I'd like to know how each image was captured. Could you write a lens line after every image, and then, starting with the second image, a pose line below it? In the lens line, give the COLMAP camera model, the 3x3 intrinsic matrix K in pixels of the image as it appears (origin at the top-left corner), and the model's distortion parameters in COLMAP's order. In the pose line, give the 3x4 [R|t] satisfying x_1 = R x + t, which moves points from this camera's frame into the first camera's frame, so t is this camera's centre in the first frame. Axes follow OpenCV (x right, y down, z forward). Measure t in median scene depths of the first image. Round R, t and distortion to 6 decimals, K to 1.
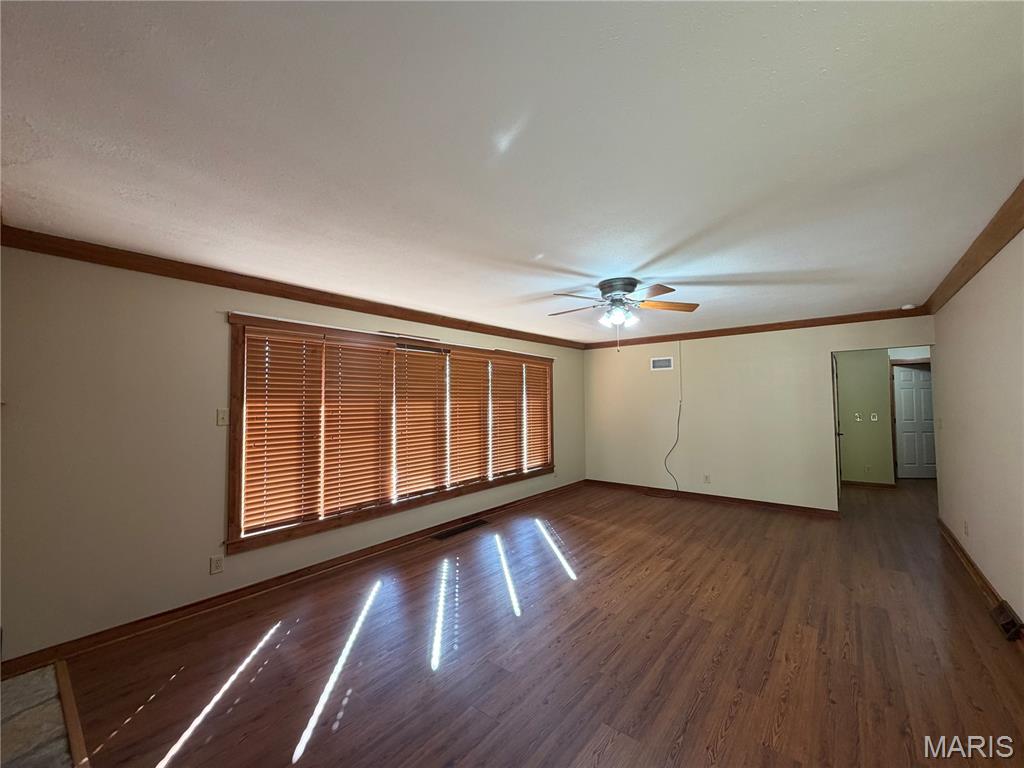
lens RADIAL K [[408.0, 0, 510.2], [0, 408.0, 385.7], [0, 0, 1]] dist [0.001720, 0.000202]
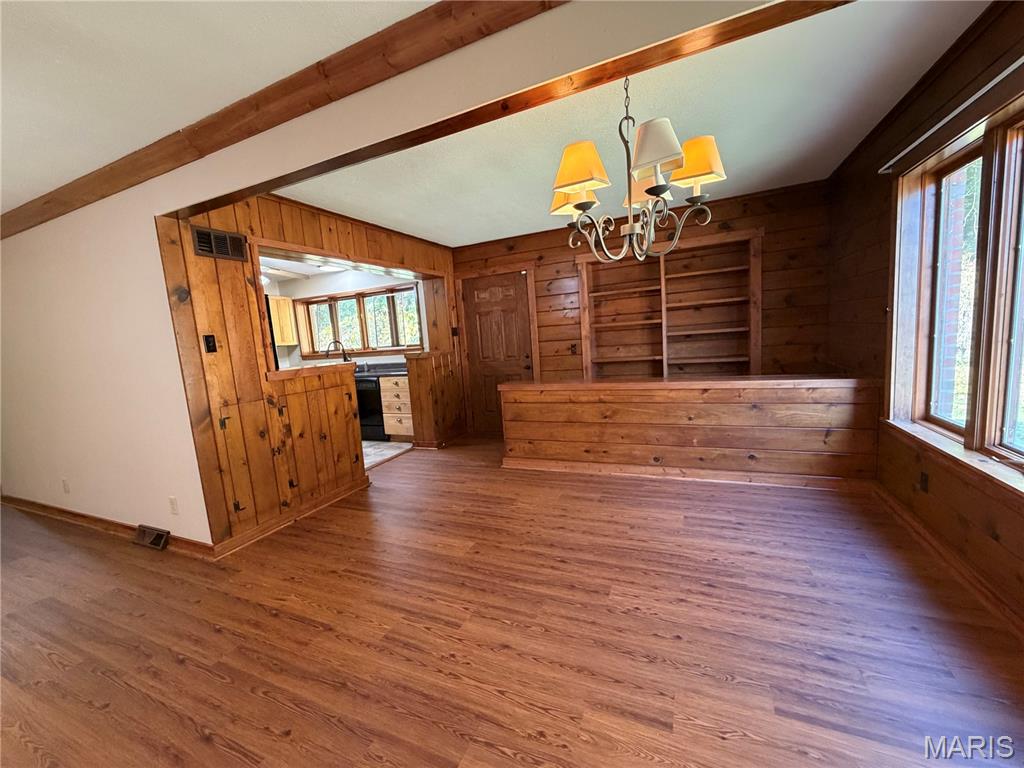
lens RADIAL K [[408.0, 0, 508.4], [0, 408.0, 385.4], [0, 0, 1]] dist [0.001720, 0.000202]
pose [[-0.263831, -0.093003, 0.960075, -0.066414], [0.039872, 0.993438, 0.107192, 0.043376], [-0.963744, 0.066561, -0.258392, 0.193691]]
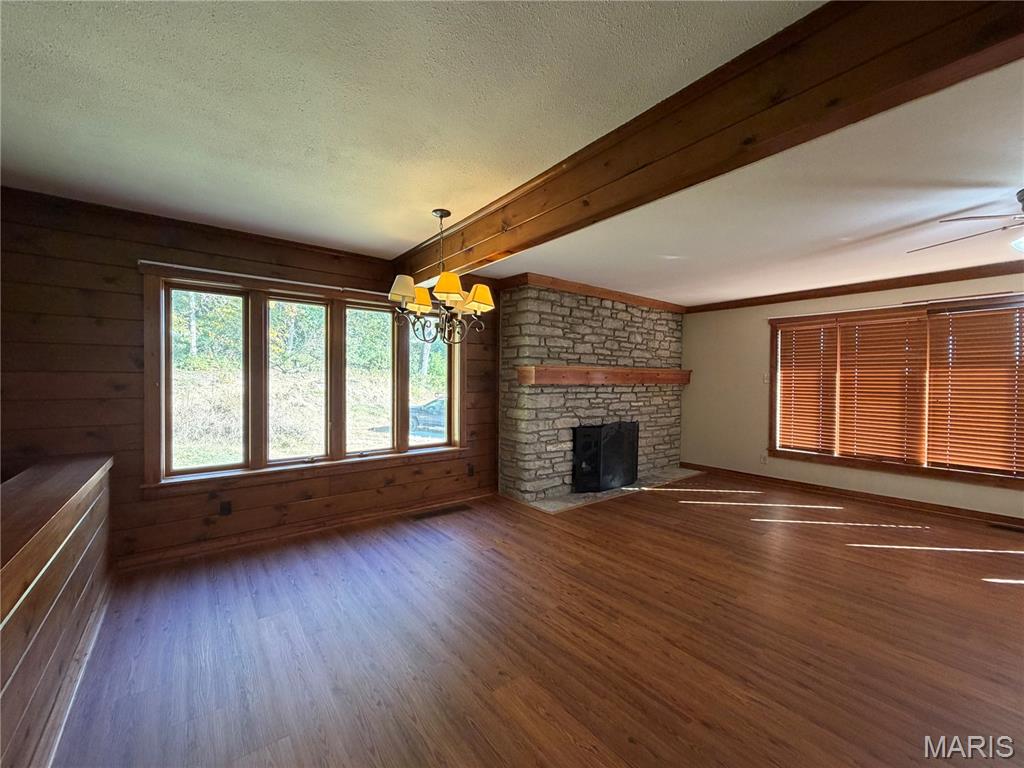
lens RADIAL K [[408.0, 0, 508.8], [0, 408.0, 385.0], [0, 0, 1]] dist [0.001720, 0.000202]
pose [[-0.215780, 0.021302, -0.976210, 0.956879], [0.036464, 0.999240, 0.013745, 0.029399], [0.975761, -0.032631, -0.216392, 0.214648]]
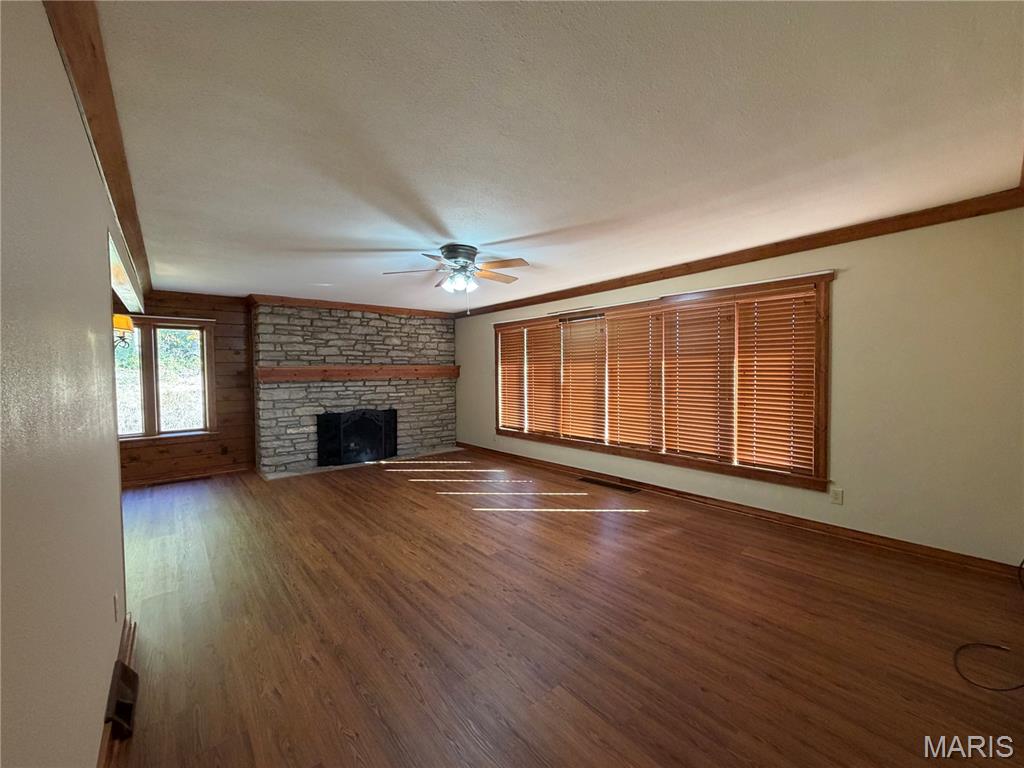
lens RADIAL K [[408.0, 0, 509.3], [0, 408.0, 385.6], [0, 0, 1]] dist [0.001720, 0.000202]
pose [[-0.182609, 0.047030, -0.982060, 1.093405], [0.054813, 0.997789, 0.037591, 0.053159], [0.981657, -0.046965, -0.184783, 1.113312]]
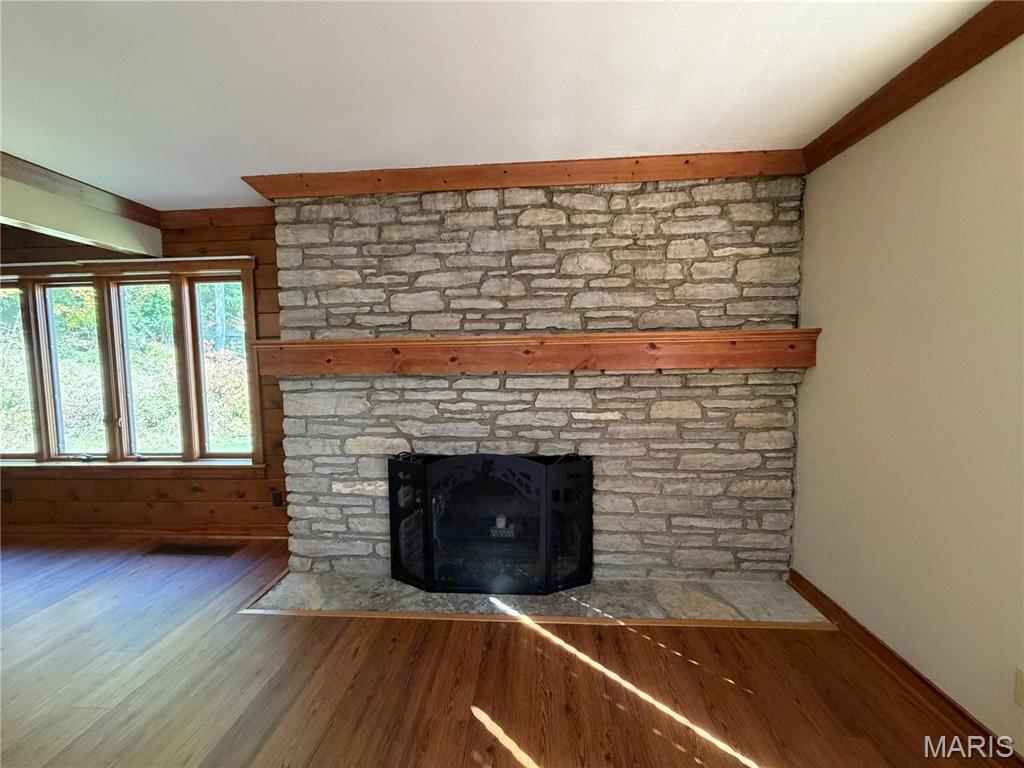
lens RADIAL K [[415.2, 0, 515.7], [0, 415.2, 382.7], [0, 0, 1]] dist [-0.000474, -0.000168]
pose [[-0.808346, 0.063184, -0.585308, -0.034987], [0.049539, 0.997998, 0.039317, 0.049256], [0.586620, 0.002786, -0.809858, 0.767472]]
